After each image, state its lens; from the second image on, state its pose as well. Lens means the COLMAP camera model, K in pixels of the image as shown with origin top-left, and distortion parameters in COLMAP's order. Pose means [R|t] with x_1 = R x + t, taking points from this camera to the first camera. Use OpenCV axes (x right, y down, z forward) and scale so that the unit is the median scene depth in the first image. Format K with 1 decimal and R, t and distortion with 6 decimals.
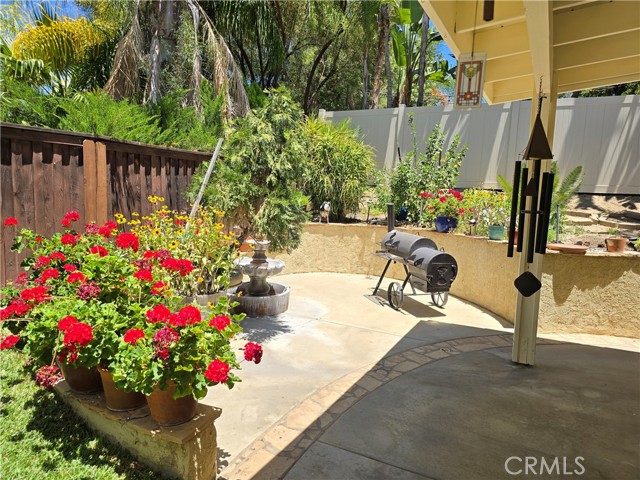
lens RADIAL K [[423.8, 0, 320.0], [0, 423.8, 240.0], [0, 0, 1]] dist [0.058020, -0.049726]
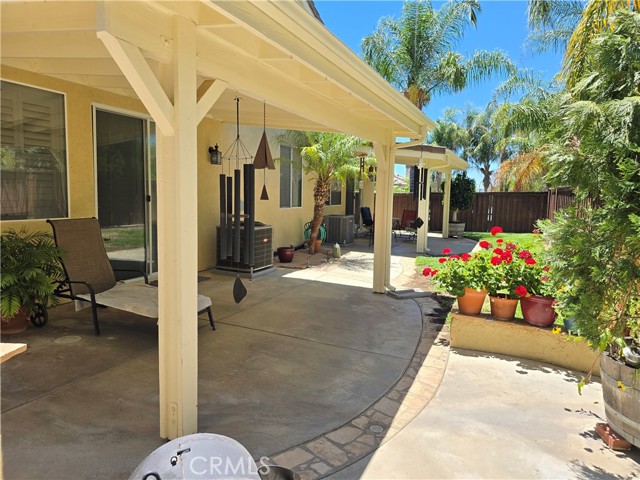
lens RADIAL K [[423.8, 0, 320.0], [0, 423.8, 240.0], [0, 0, 1]] dist [0.058020, -0.049726]
pose [[-0.995807, -0.048894, -0.077322, 0.284491], [-0.064826, 0.973506, 0.219278, -0.176603], [0.064552, 0.223371, -0.972594, 1.465756]]
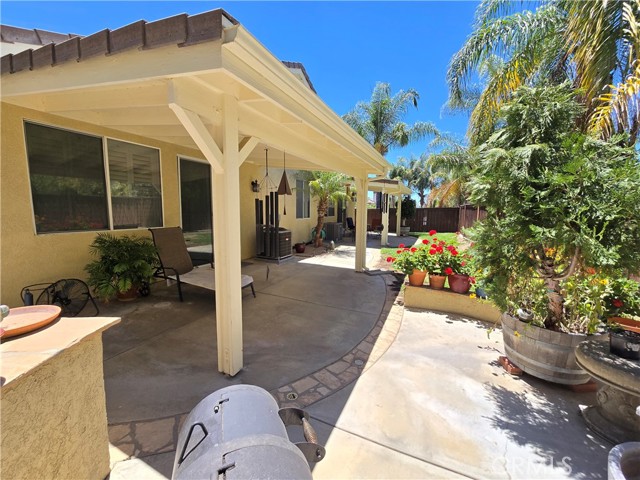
lens RADIAL K [[258.1, 0, 323.2], [0, 258.1, 239.7], [0, 0, 1]] dist [-0.000151, -0.000057]
pose [[-0.995684, -0.038354, -0.084514, 0.280642], [-0.056765, 0.972097, 0.227607, -0.174876], [0.073426, 0.231422, -0.970079, 1.416656]]
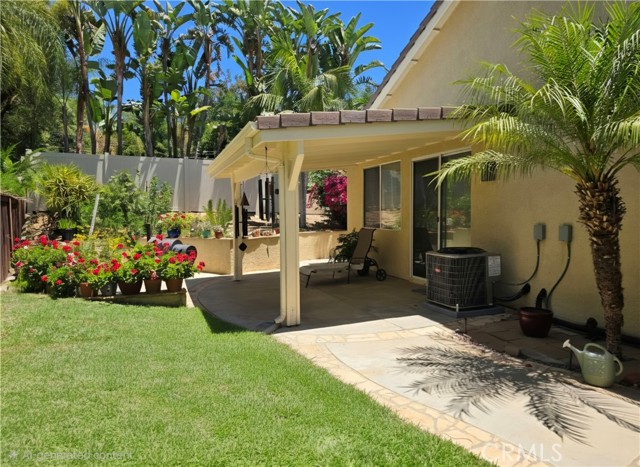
lens RADIAL K [[434.7, 0, 321.6], [0, 434.7, 230.2], [0, 0, 1]] dist [0.028205, -0.003874]
pose [[0.658759, -0.068784, 0.749203, -1.045224], [0.115082, 0.993306, -0.009994, 0.064311], [-0.743500, 0.092804, 0.662265, -1.046245]]
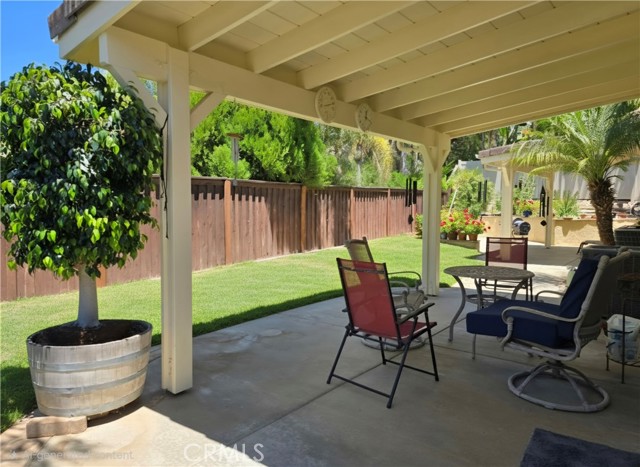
lens RADIAL K [[434.7, 0, 321.6], [0, 434.7, 230.2], [0, 0, 1]] dist [0.028205, -0.003874]
pose [[0.982270, -0.017412, -0.186662, -0.659526], [0.007241, 0.998458, -0.055029, 0.300050], [0.187333, 0.052702, 0.980882, -2.763476]]
